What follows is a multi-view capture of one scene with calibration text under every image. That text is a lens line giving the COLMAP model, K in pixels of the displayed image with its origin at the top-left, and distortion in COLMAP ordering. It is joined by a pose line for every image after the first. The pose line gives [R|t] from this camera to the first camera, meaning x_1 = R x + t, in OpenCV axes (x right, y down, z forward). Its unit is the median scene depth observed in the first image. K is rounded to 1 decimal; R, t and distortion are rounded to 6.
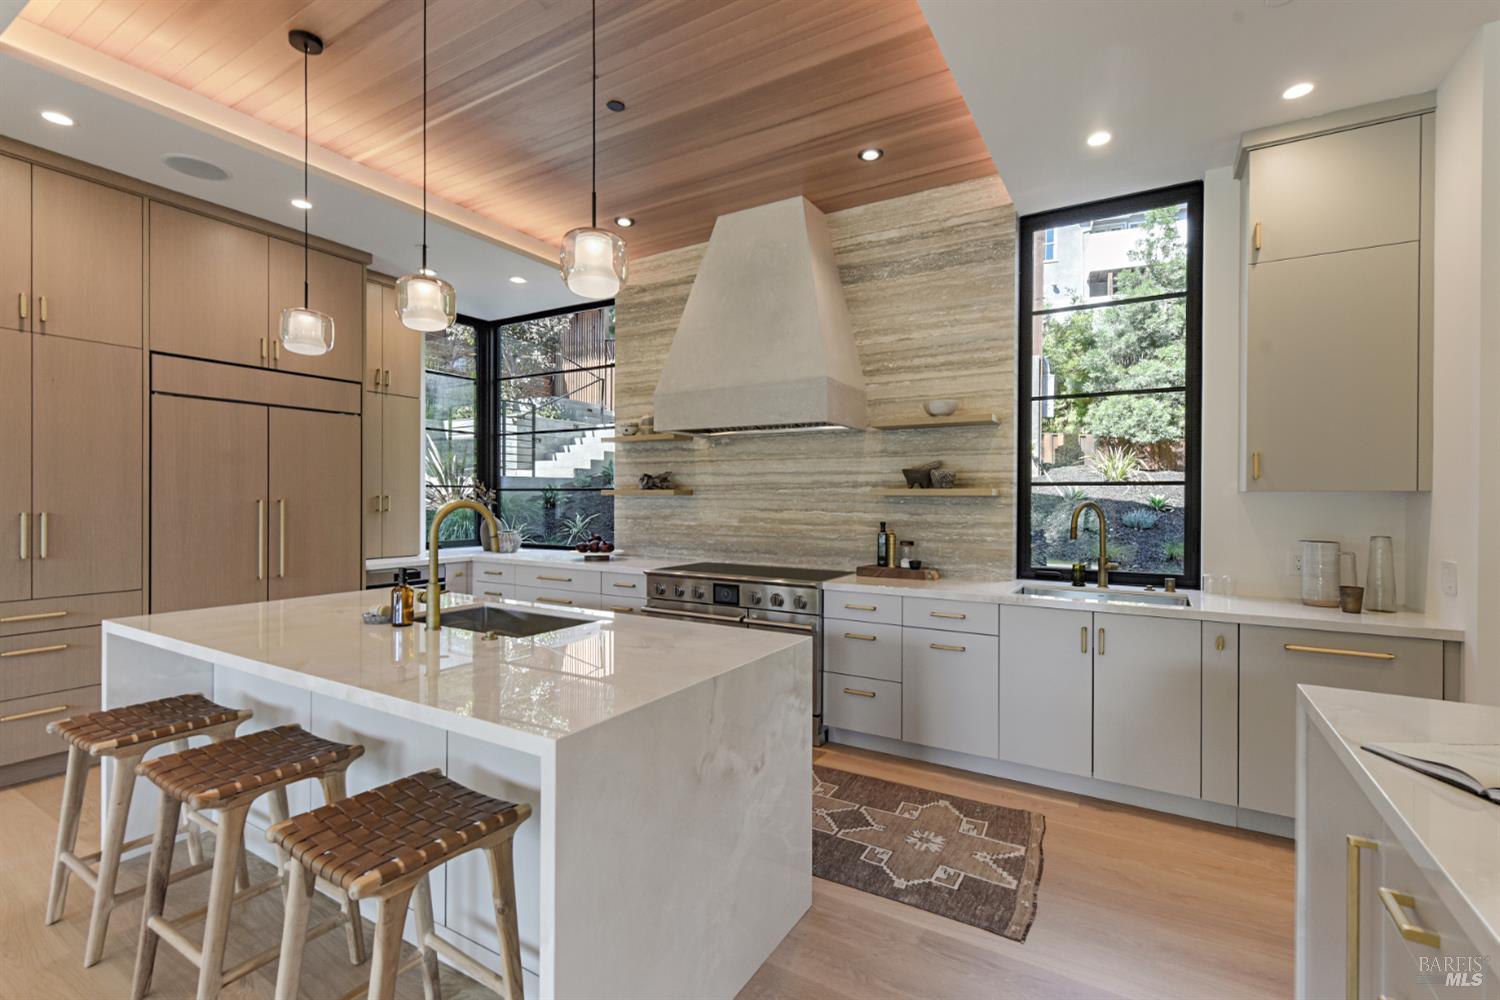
lens RADIAL K [[670.5, 0, 750.0], [0, 670.5, 500.0], [0, 0, 1]] dist [0.003421, 0.000241]
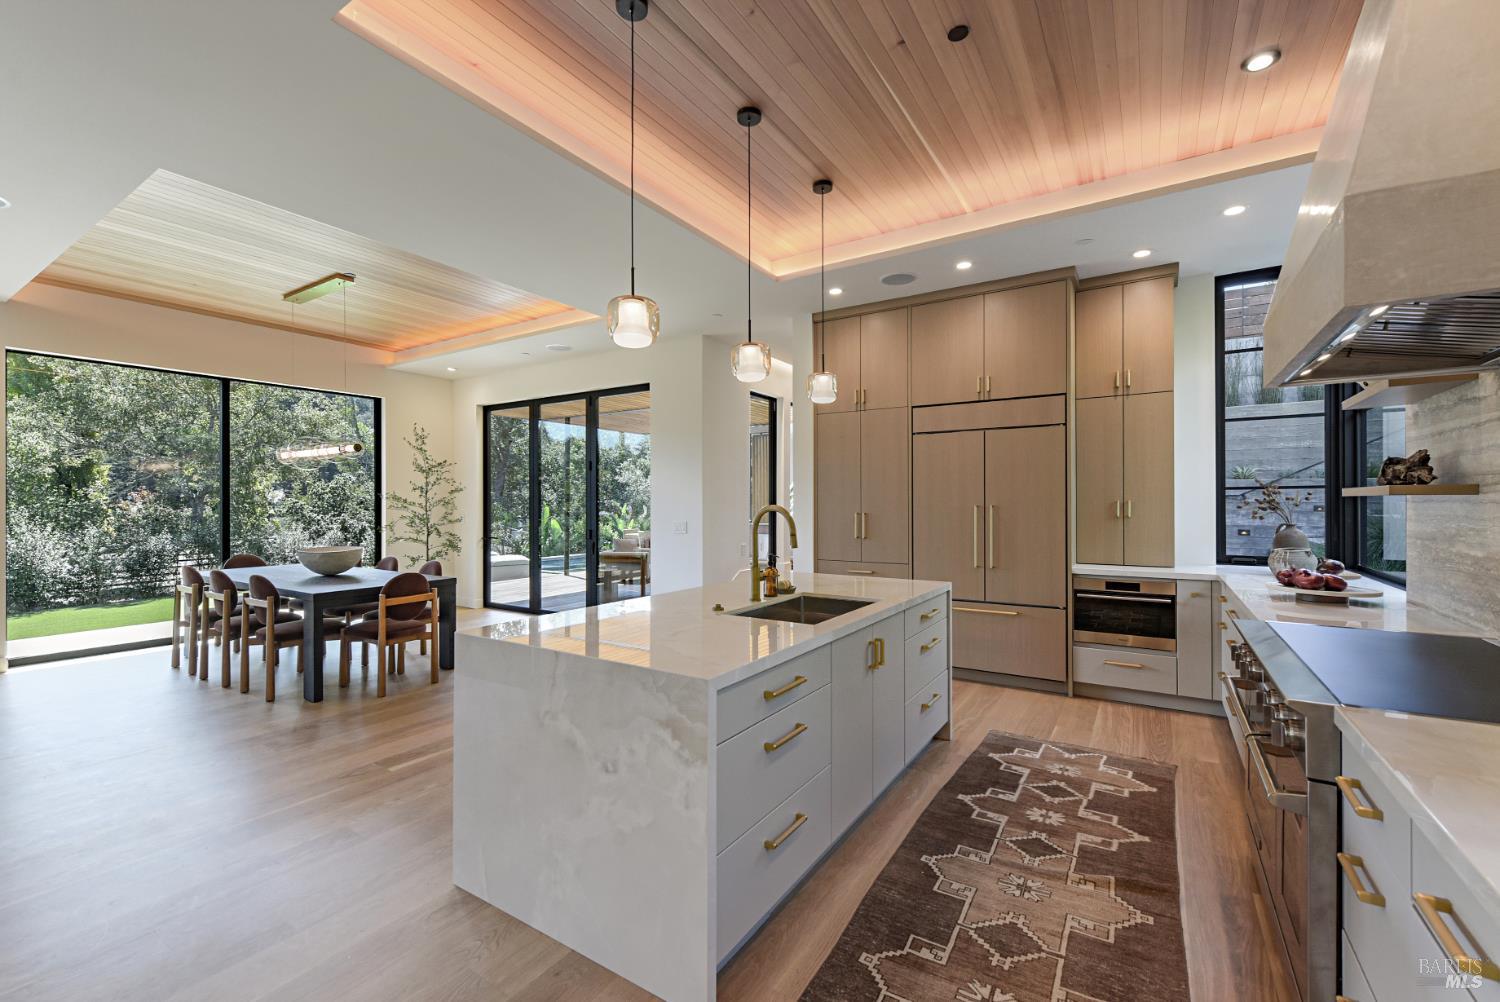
lens RADIAL K [[626.0, 0, 754.6], [0, 626.0, 500.8], [0, 0, 1]] dist [0.005875, -0.002300]
pose [[-0.025351, -0.009019, -0.999638, 0.408299], [-0.002947, 0.999956, -0.008948, 0.002984], [0.999674, 0.002719, -0.025376, 0.536235]]
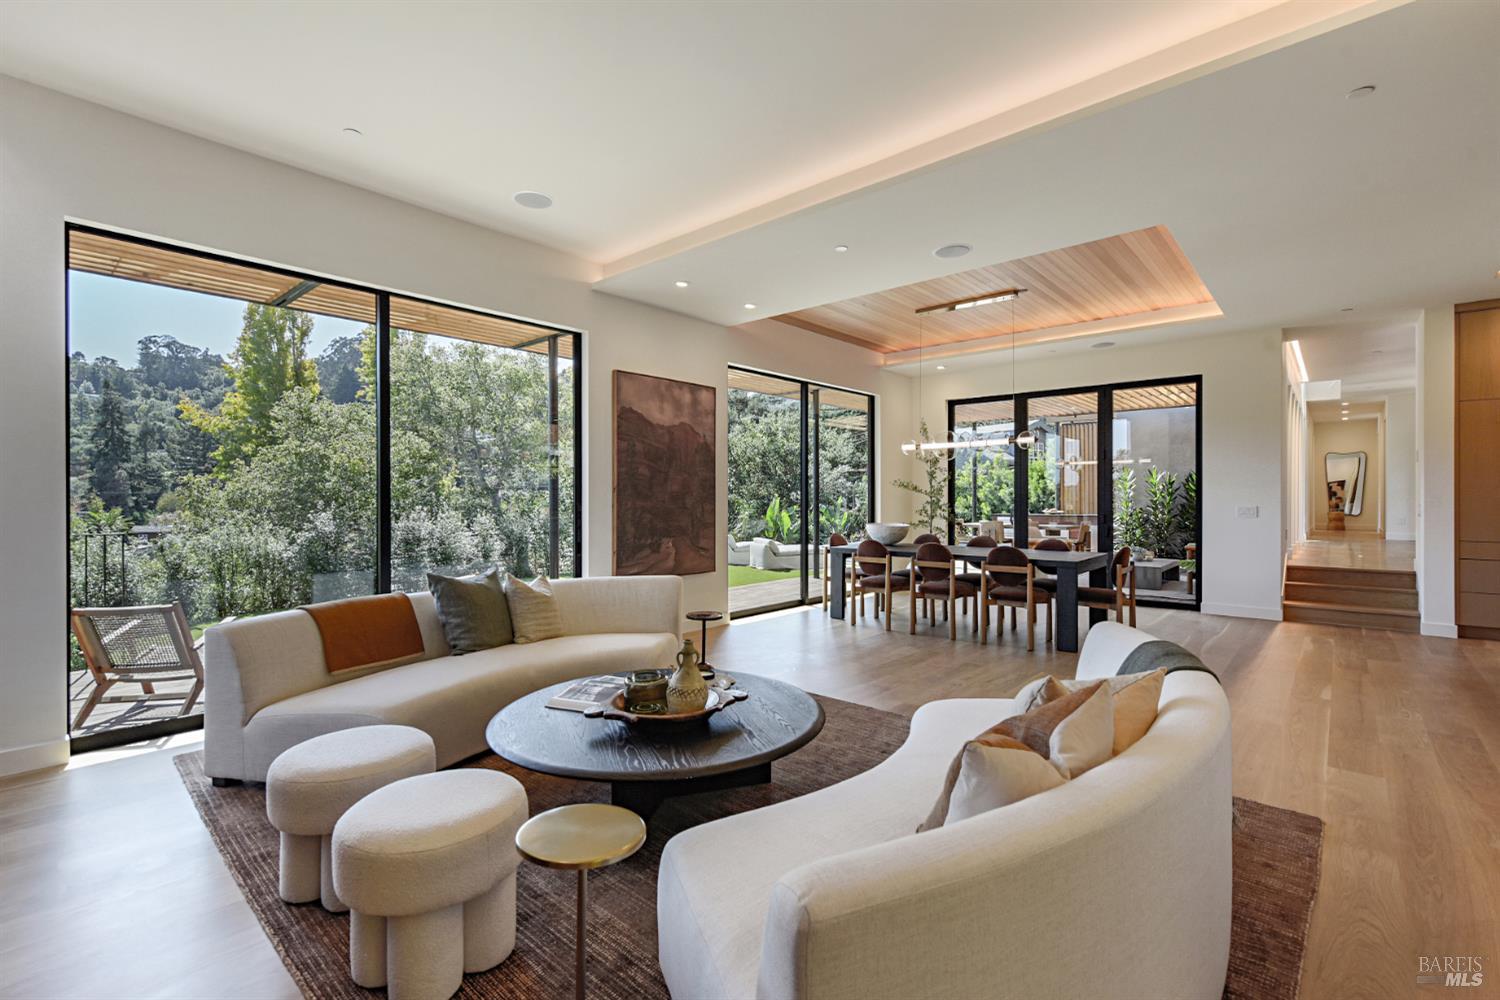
lens RADIAL K [[670.5, 0, 750.0], [0, 670.5, 500.0], [0, 0, 1]] dist [0.003421, 0.000241]
pose [[-0.181398, -0.002316, -0.983407, 0.771603], [-0.004179, 0.999990, -0.001584, 0.029265], [0.983401, 0.003823, -0.181406, -0.502921]]
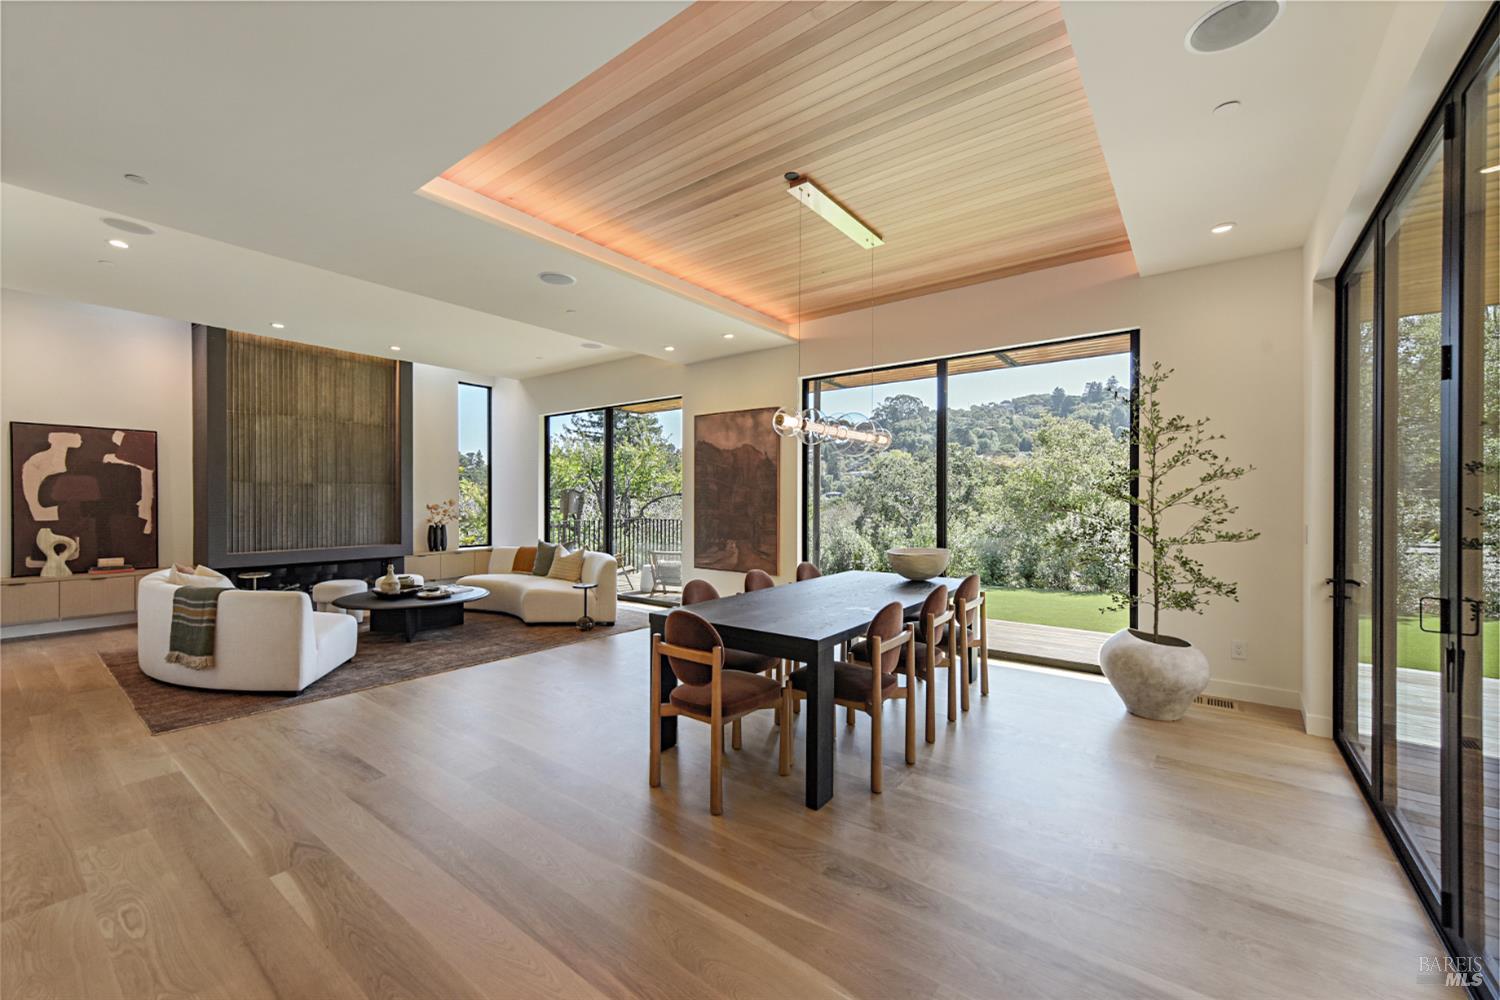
lens RADIAL K [[592.8, 0, 746.2], [0, 592.8, 501.1], [0, 0, 1]] dist [0.011632, -0.000197]
pose [[-0.993907, -0.008232, 0.109911, -0.703357], [-0.007500, 0.999947, 0.007070, -0.002674], [-0.109963, 0.006203, -0.993916, 0.540613]]
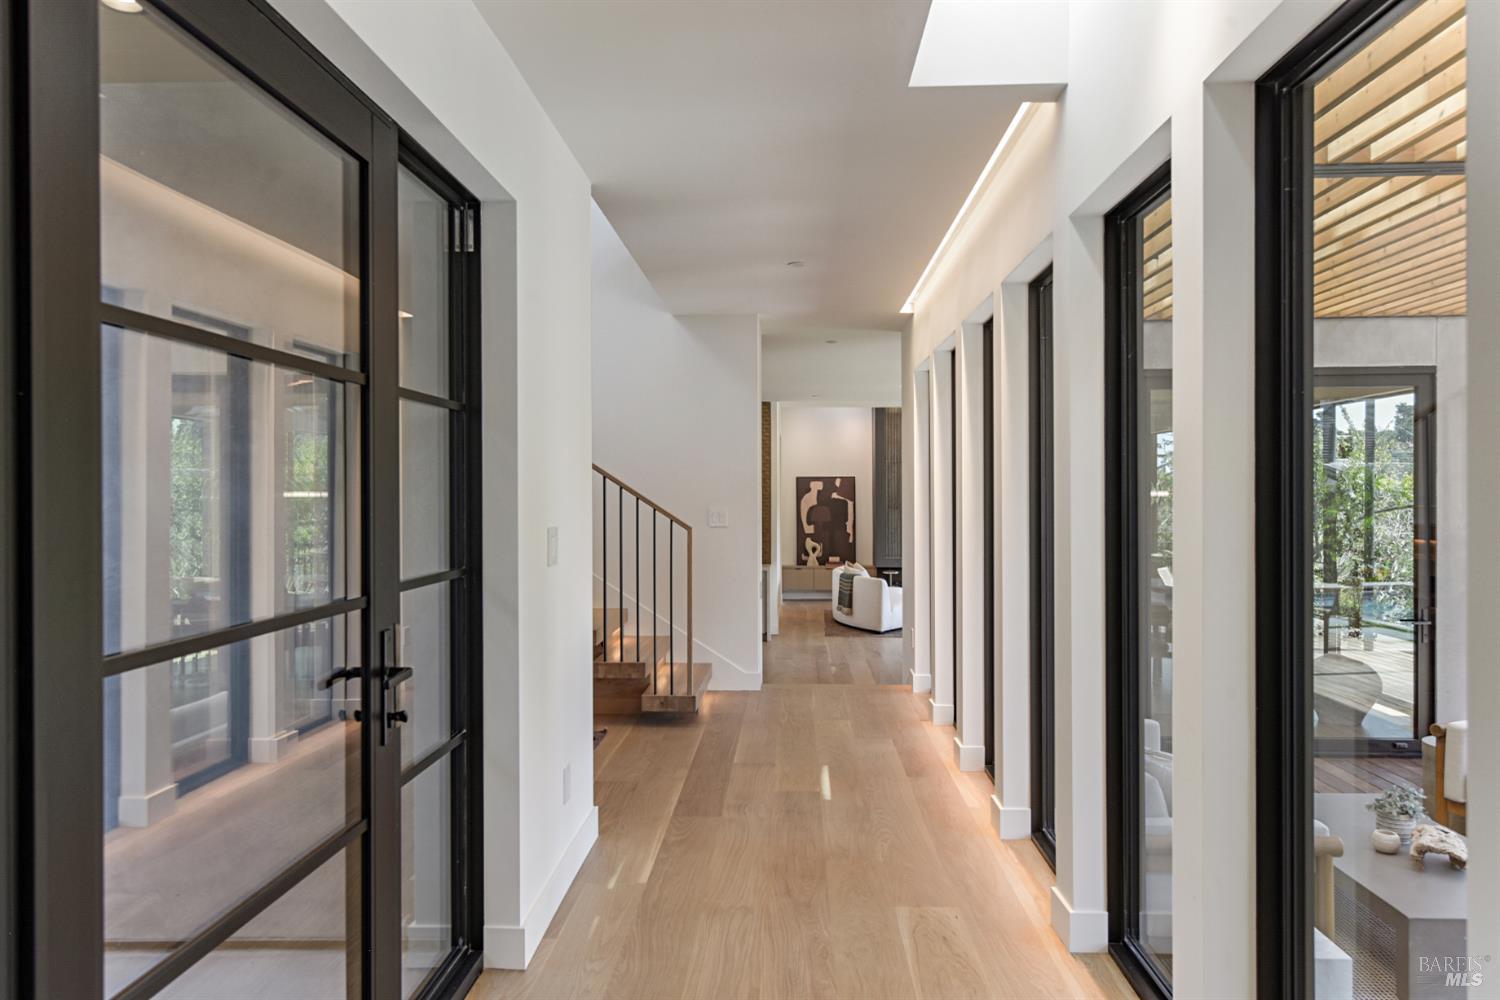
lens RADIAL K [[1001.9, 0, 779.4], [0, 1001.9, 496.7], [0, 0, 1]] dist [-0.001100, -0.000020]
pose [[-0.500121, -0.007782, 0.865920, -2.235014], [0.004238, 0.999926, 0.011434, -0.119585], [-0.865945, 0.009388, -0.500051, 1.377637]]
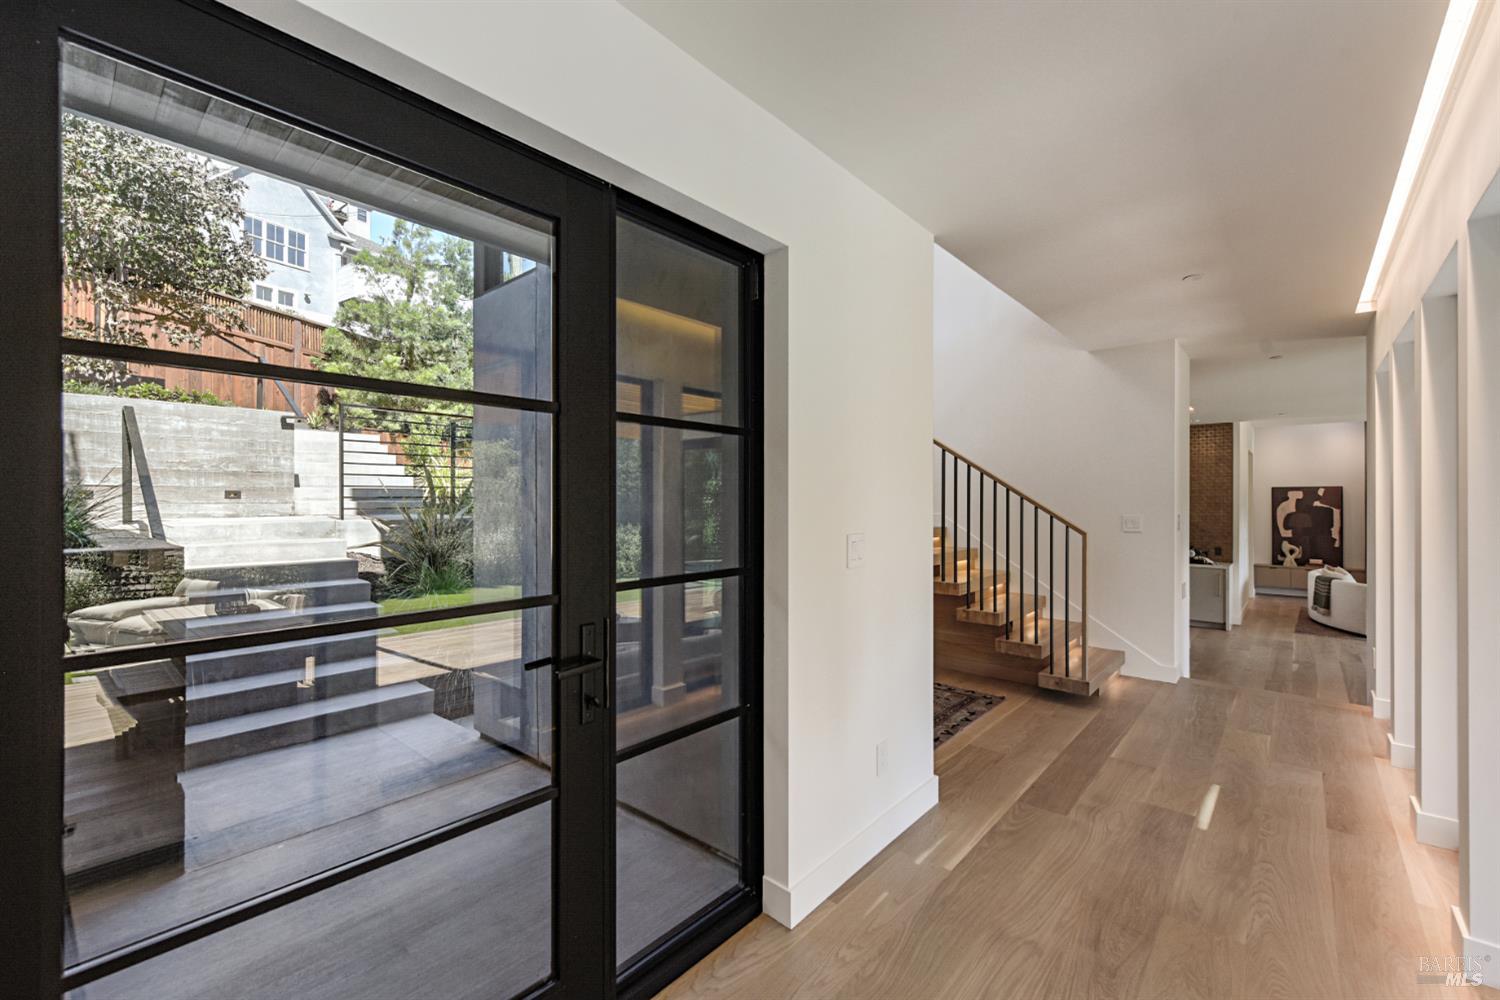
lens RADIAL K [[626.0, 0, 754.6], [0, 626.0, 499.8], [0, 0, 1]] dist [0.005875, -0.002300]
pose [[0.175271, -0.004235, 0.984511, -2.056779], [0.006319, 0.999975, 0.003177, -0.119615], [-0.984500, 0.005664, 0.175294, 1.158495]]
